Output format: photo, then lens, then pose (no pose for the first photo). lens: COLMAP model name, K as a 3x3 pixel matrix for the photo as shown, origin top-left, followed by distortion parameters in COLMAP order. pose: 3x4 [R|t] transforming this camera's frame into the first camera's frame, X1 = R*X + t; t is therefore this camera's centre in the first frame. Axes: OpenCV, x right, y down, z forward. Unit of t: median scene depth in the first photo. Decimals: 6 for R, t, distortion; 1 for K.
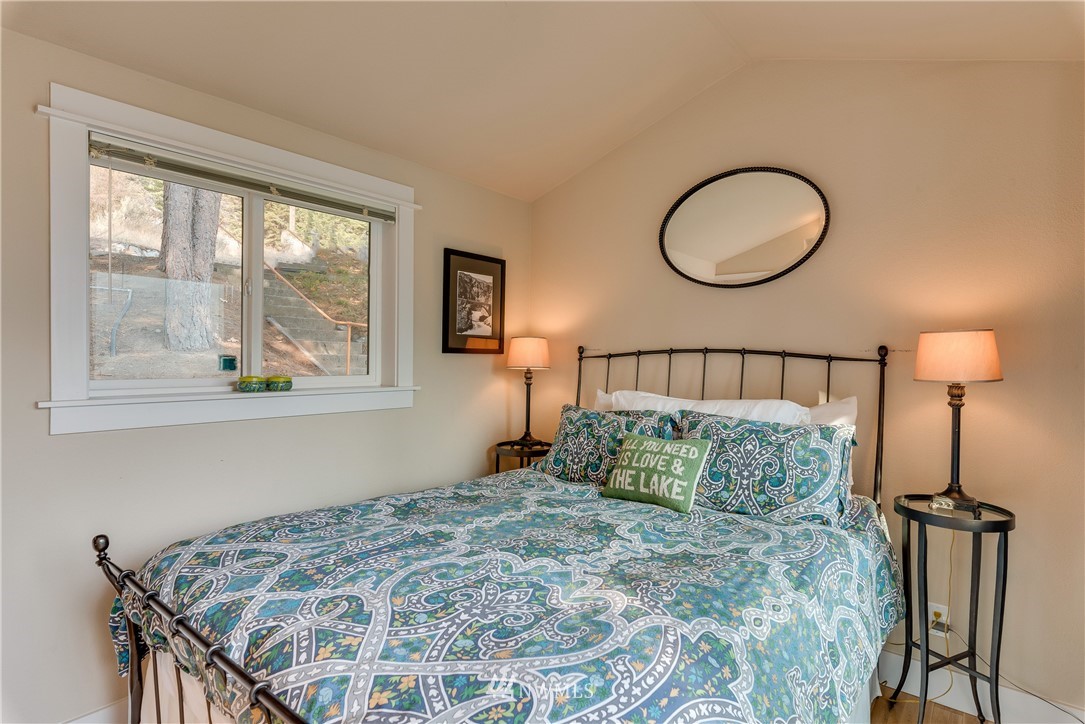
lens RADIAL K [[559.2, 0, 542.5], [0, 559.2, 362.0], [0, 0, 1]] dist [0.000601, -0.000069]
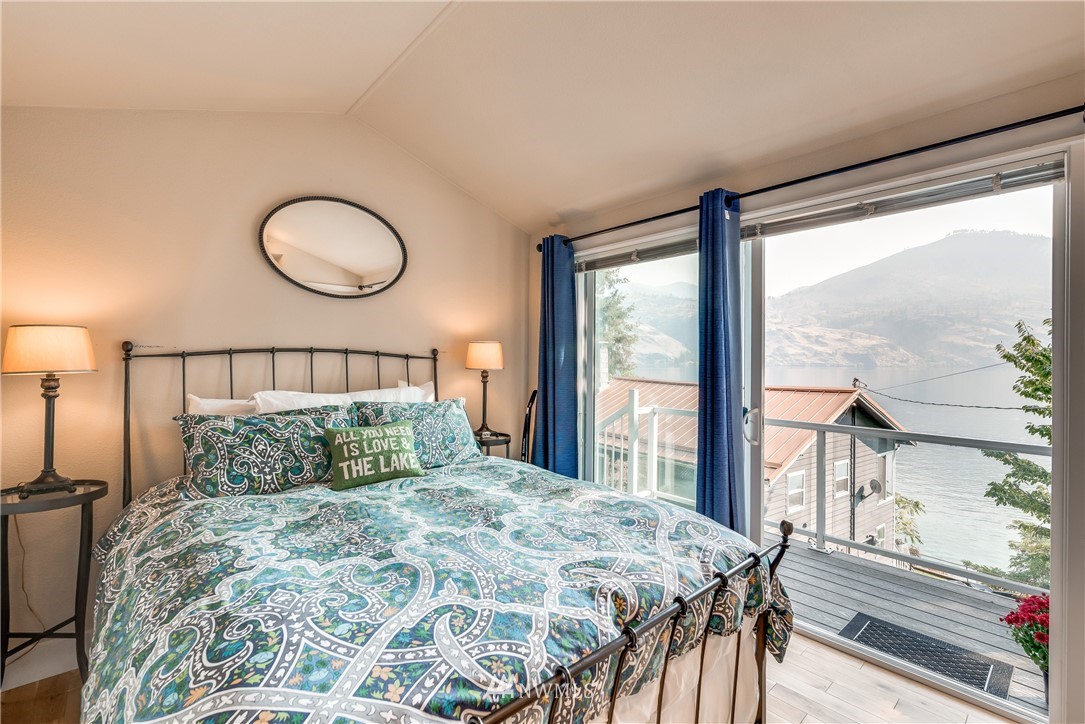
lens RADIAL K [[487.8, 0, 542.5], [0, 487.8, 362.0], [0, 0, 1]] dist [-0.000494, -0.000302]
pose [[0.148555, -0.015676, 0.988780, -0.854337], [0.005478, 0.999872, 0.015029, -0.012334], [-0.988889, 0.003184, 0.148622, 0.572177]]
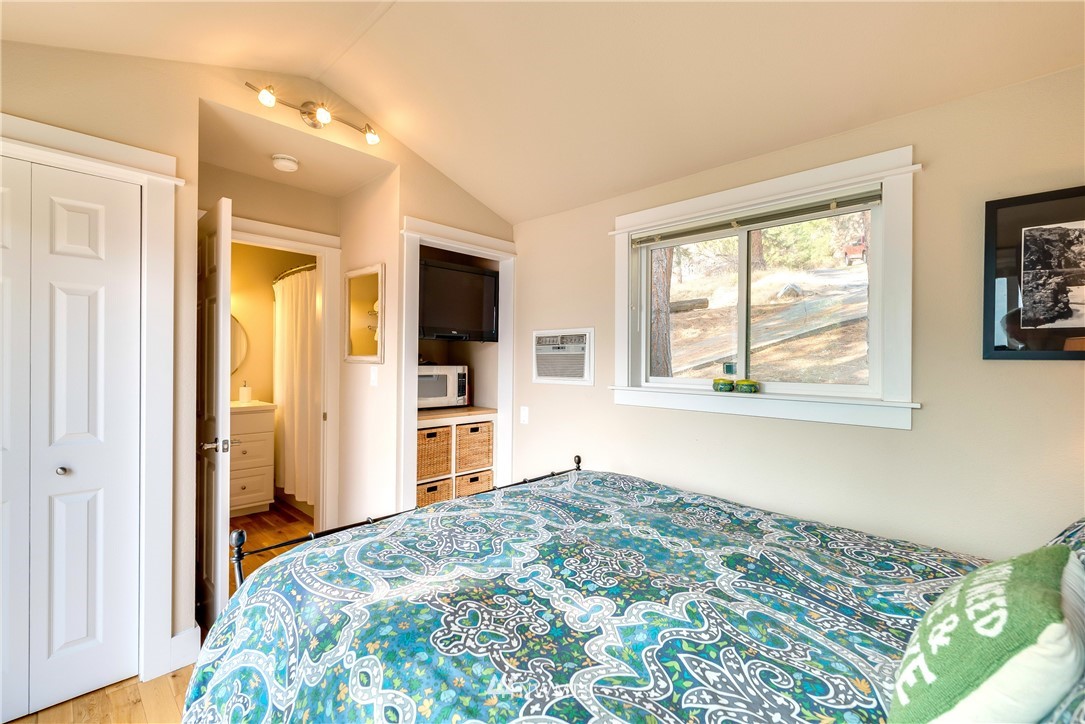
lens RADIAL K [[461.5, 0, 542.5], [0, 461.5, 362.0], [0, 0, 1]] dist [0.000933, -0.000140]
pose [[-0.060033, -0.006102, -0.998178, 0.634449], [-0.021170, 0.999764, -0.004838, 0.001911], [0.997972, 0.020841, -0.060148, 0.785262]]
